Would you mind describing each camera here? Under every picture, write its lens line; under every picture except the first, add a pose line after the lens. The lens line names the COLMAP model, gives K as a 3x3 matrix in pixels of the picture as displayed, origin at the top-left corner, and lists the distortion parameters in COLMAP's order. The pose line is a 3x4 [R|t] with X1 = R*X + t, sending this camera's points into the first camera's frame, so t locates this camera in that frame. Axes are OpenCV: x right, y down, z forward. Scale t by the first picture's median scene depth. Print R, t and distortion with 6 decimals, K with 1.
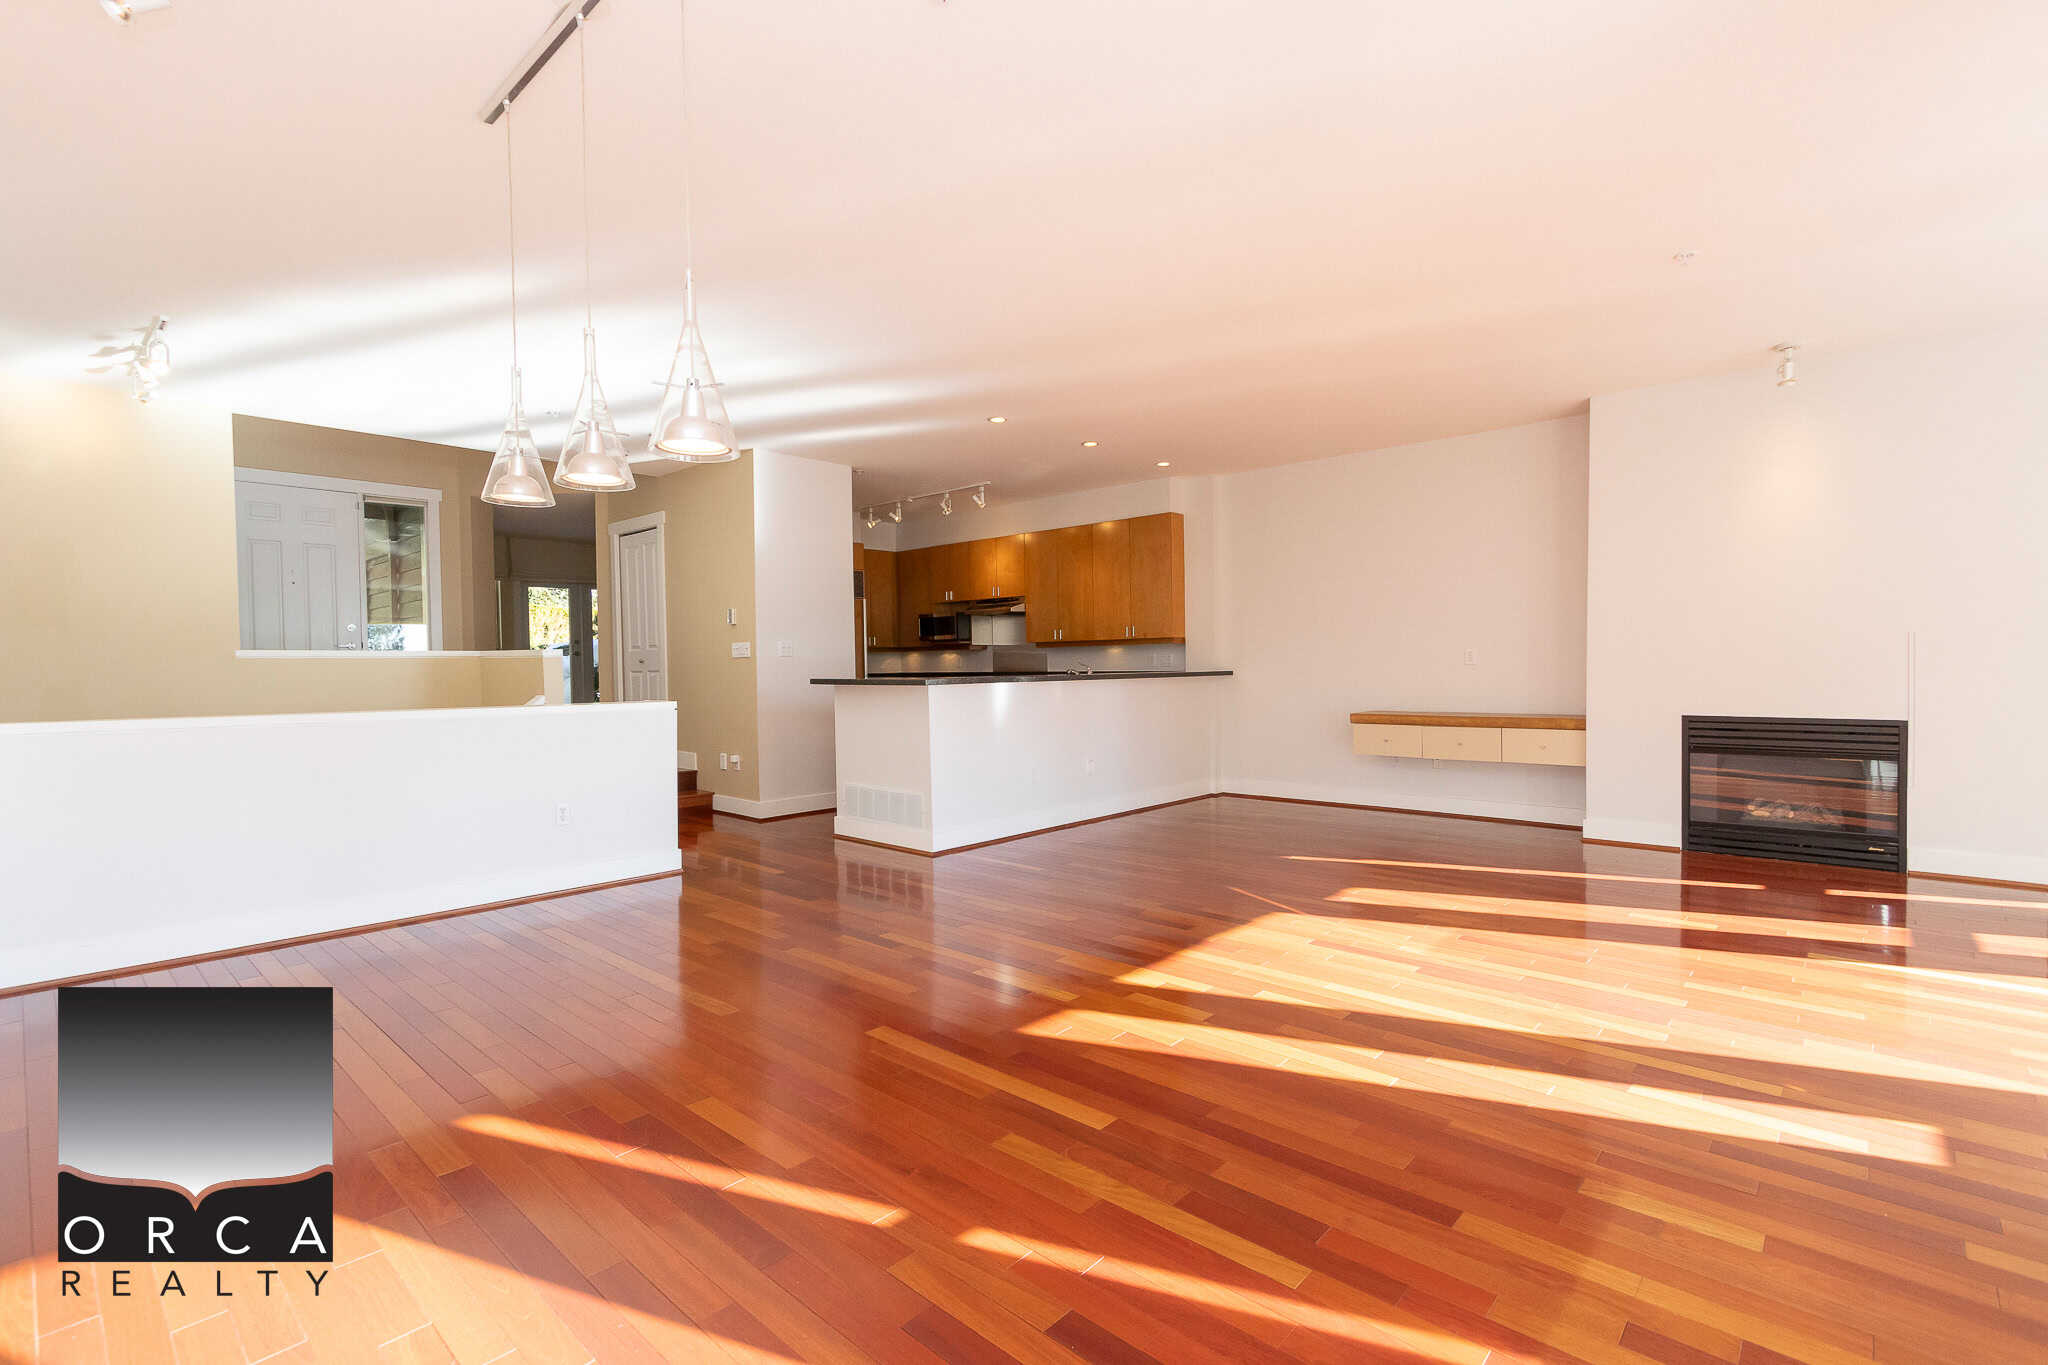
lens RADIAL K [[937.5, 0, 1026.4], [0, 937.5, 677.9], [0, 0, 1]] dist [0.002509, 0.000205]
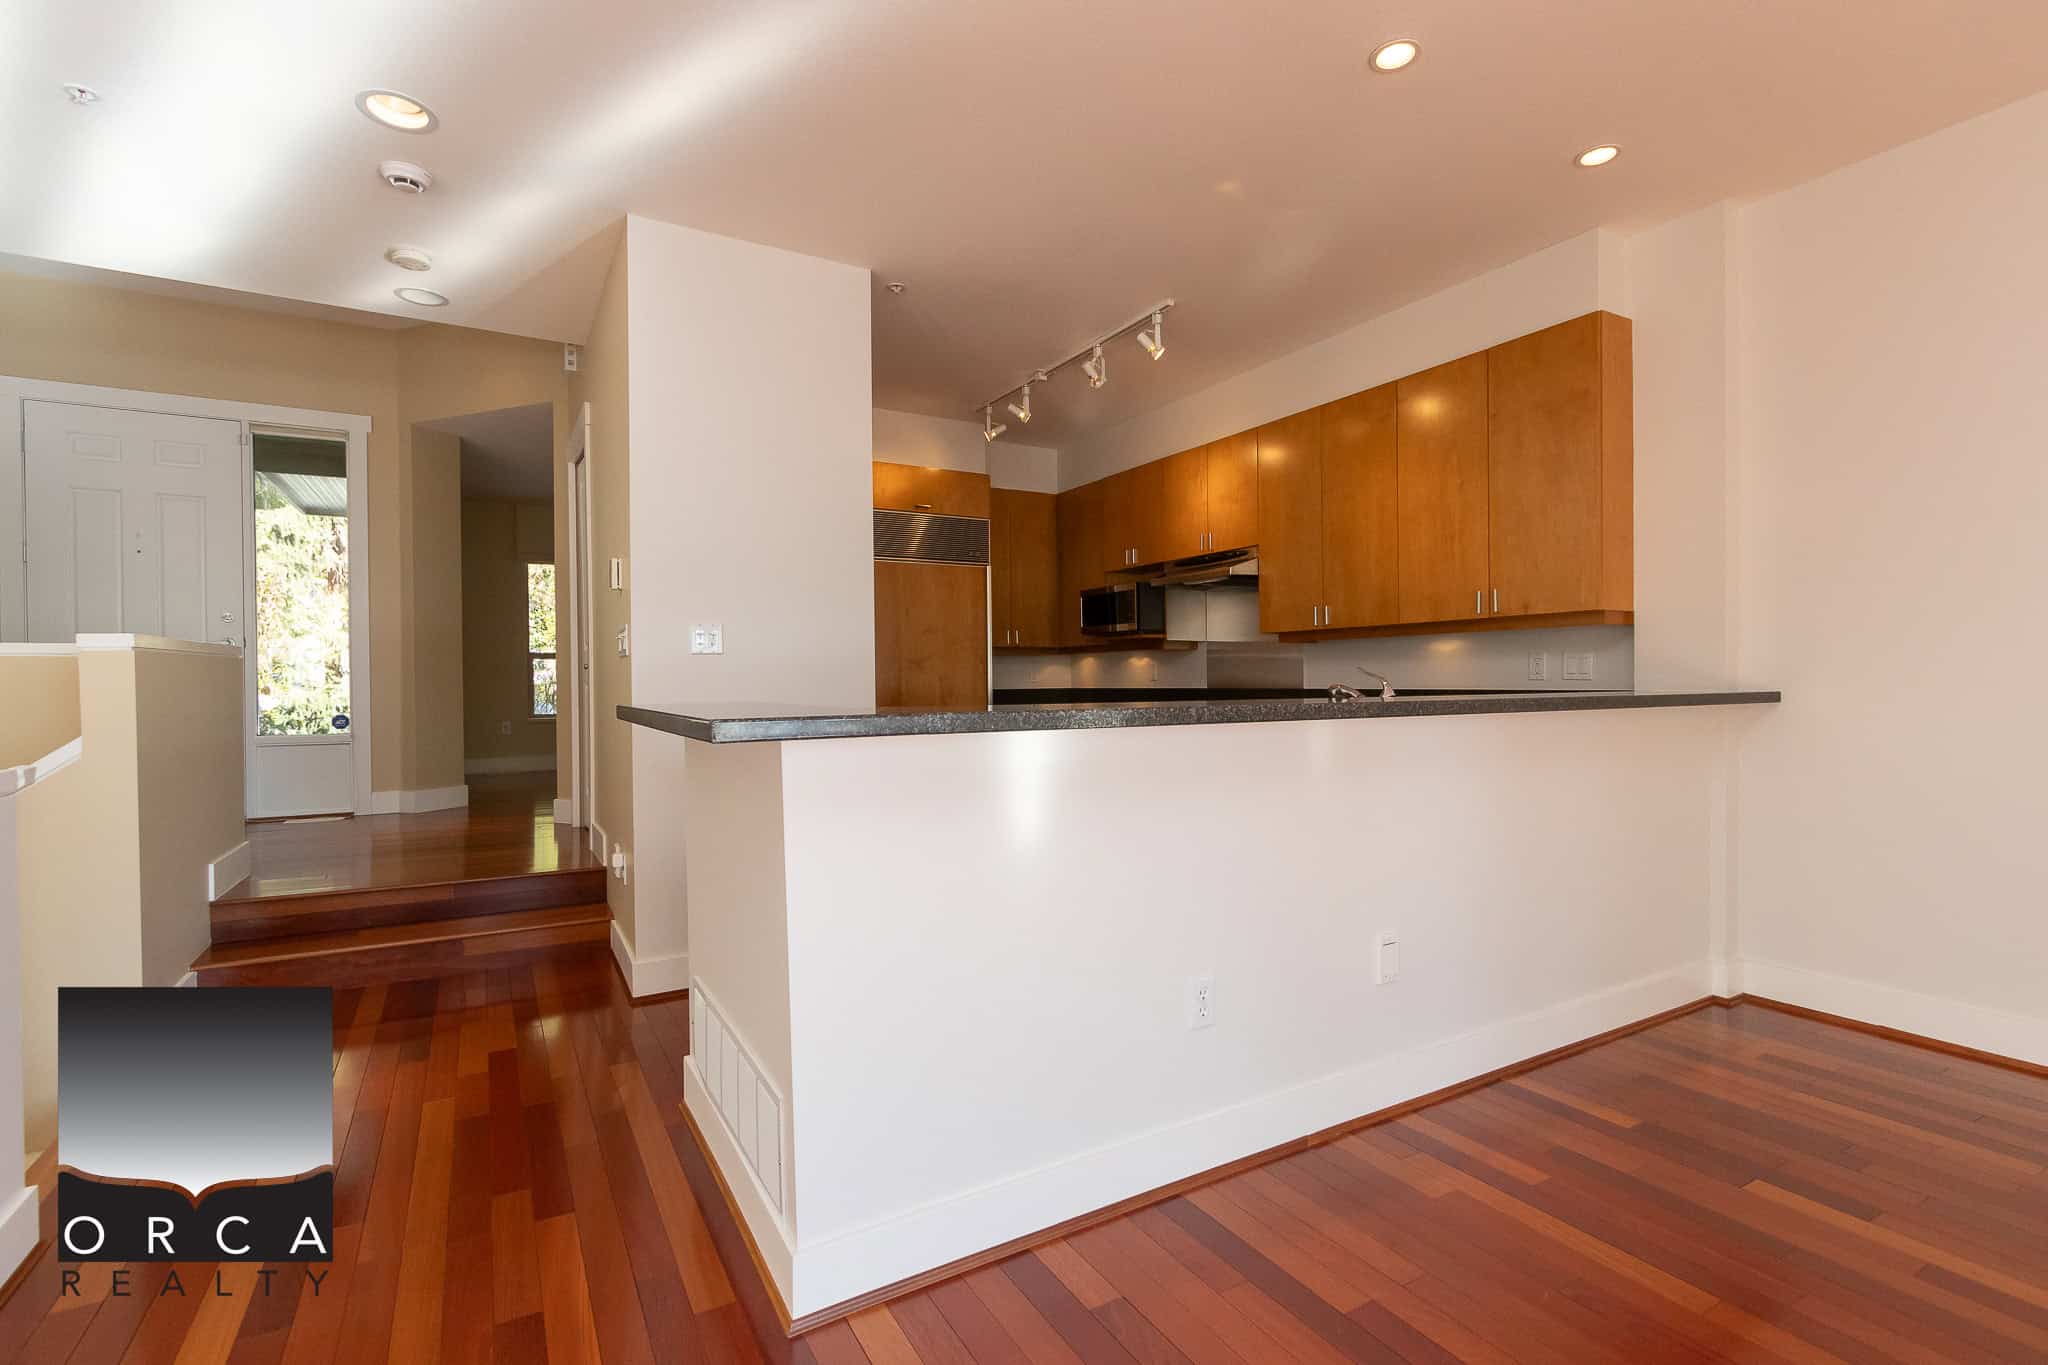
lens RADIAL K [[937.5, 0, 1004.4], [0, 937.5, 685.1], [0, 0, 1]] dist [0.002509, 0.000205]
pose [[0.948754, 0.008034, -0.315912, 0.031712], [-0.010156, 0.999936, -0.005071, -0.004624], [0.315851, 0.008019, 0.948775, 0.469846]]
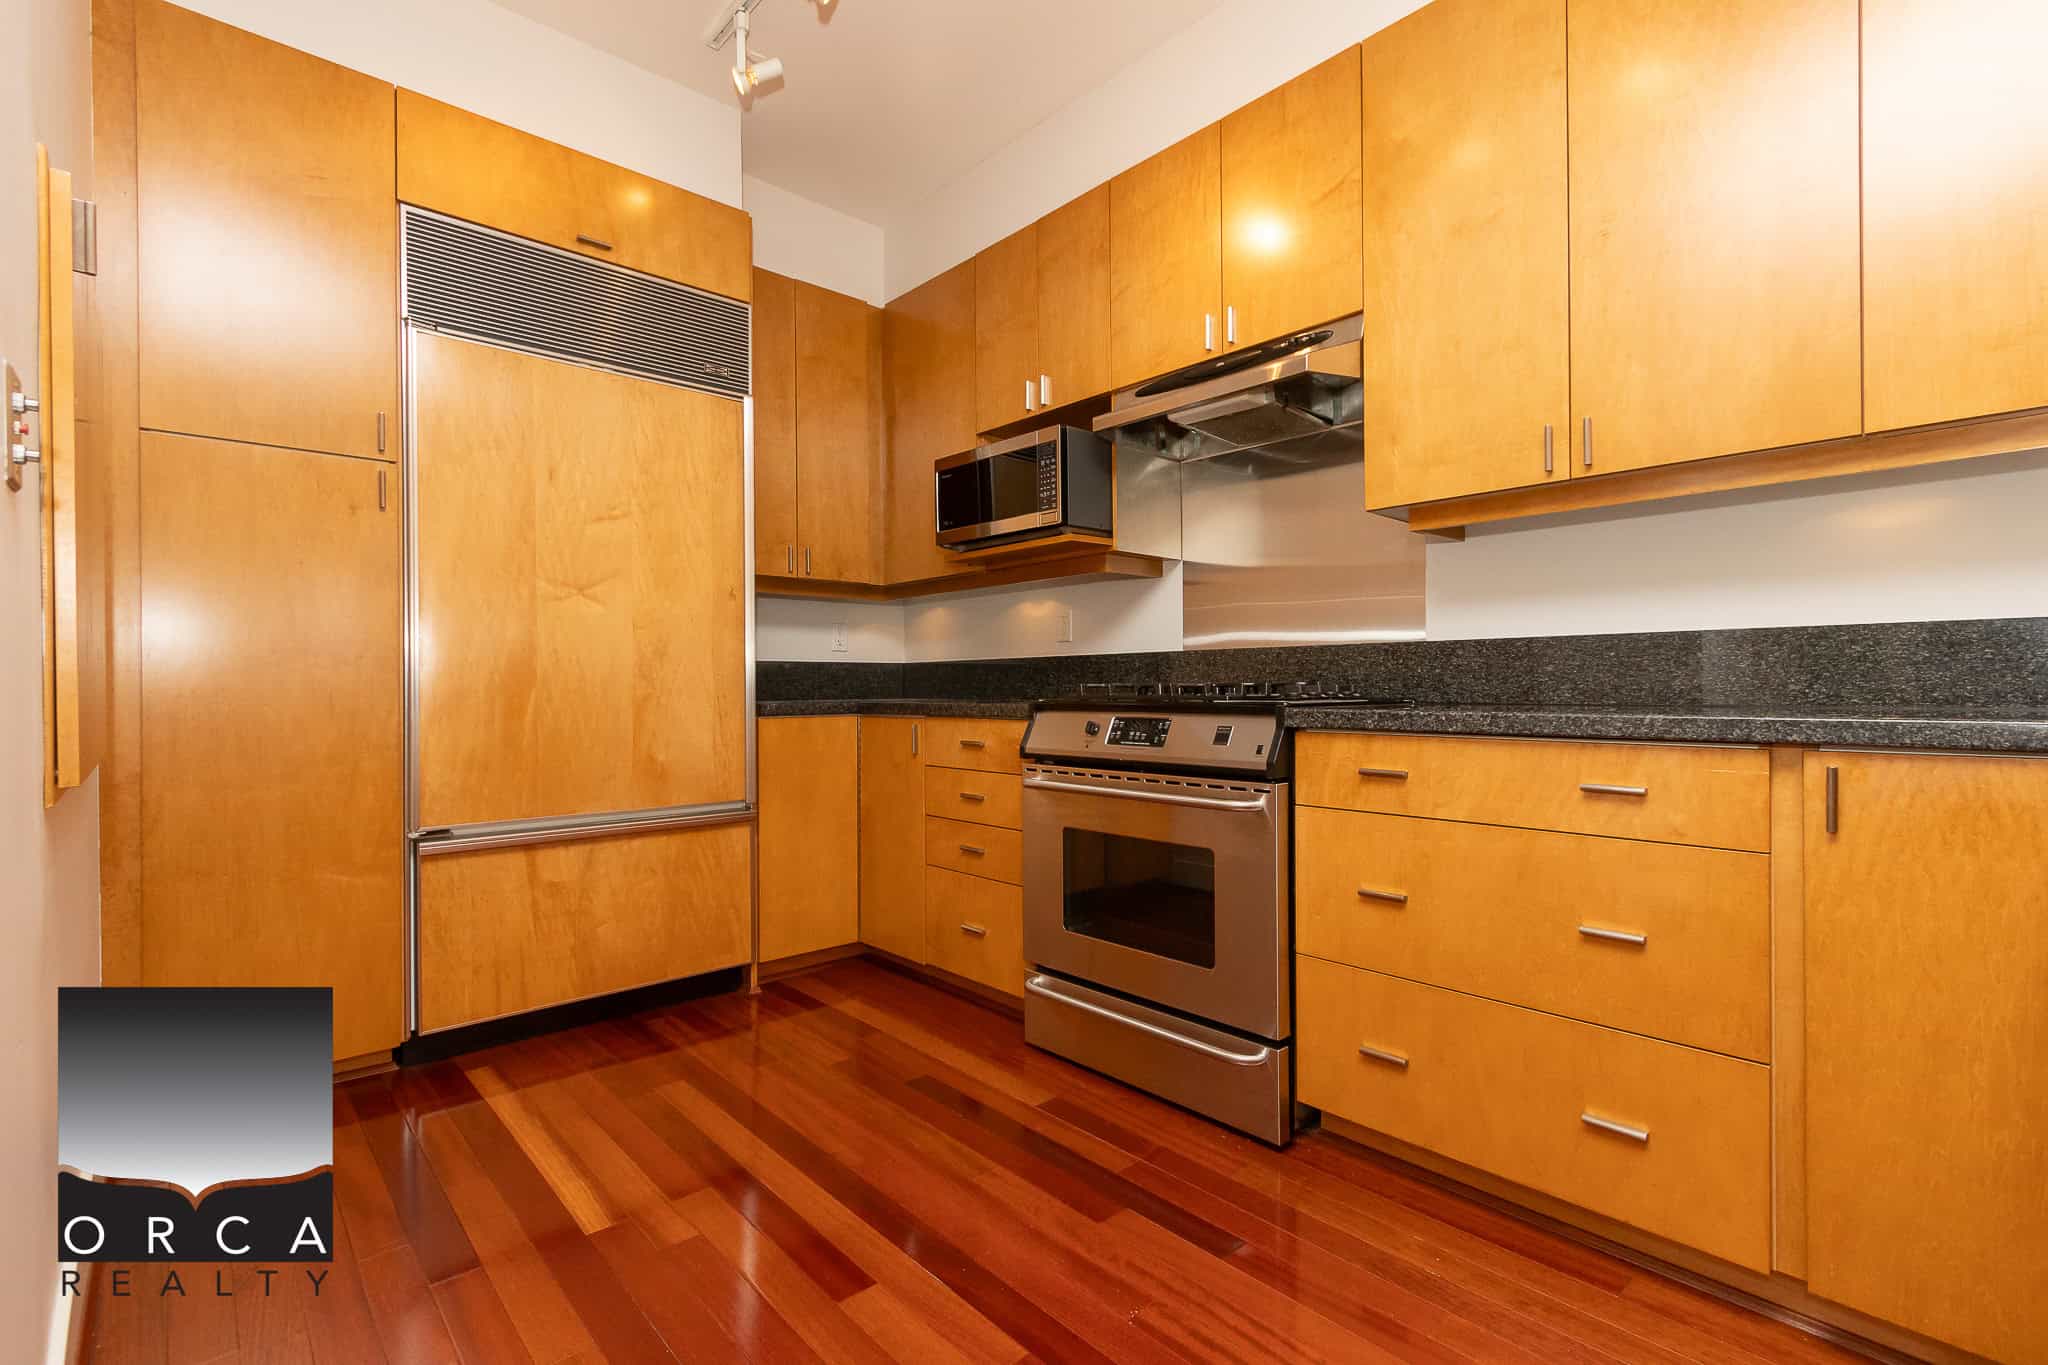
lens RADIAL K [[937.5, 0, 1020.6], [0, 937.5, 689.0], [0, 0, 1]] dist [0.002509, 0.000205]
pose [[0.995672, 0.012948, -0.092034, -0.066747], [-0.014120, 0.999827, -0.012093, 0.011480], [0.091862, 0.013340, 0.995682, 0.791610]]
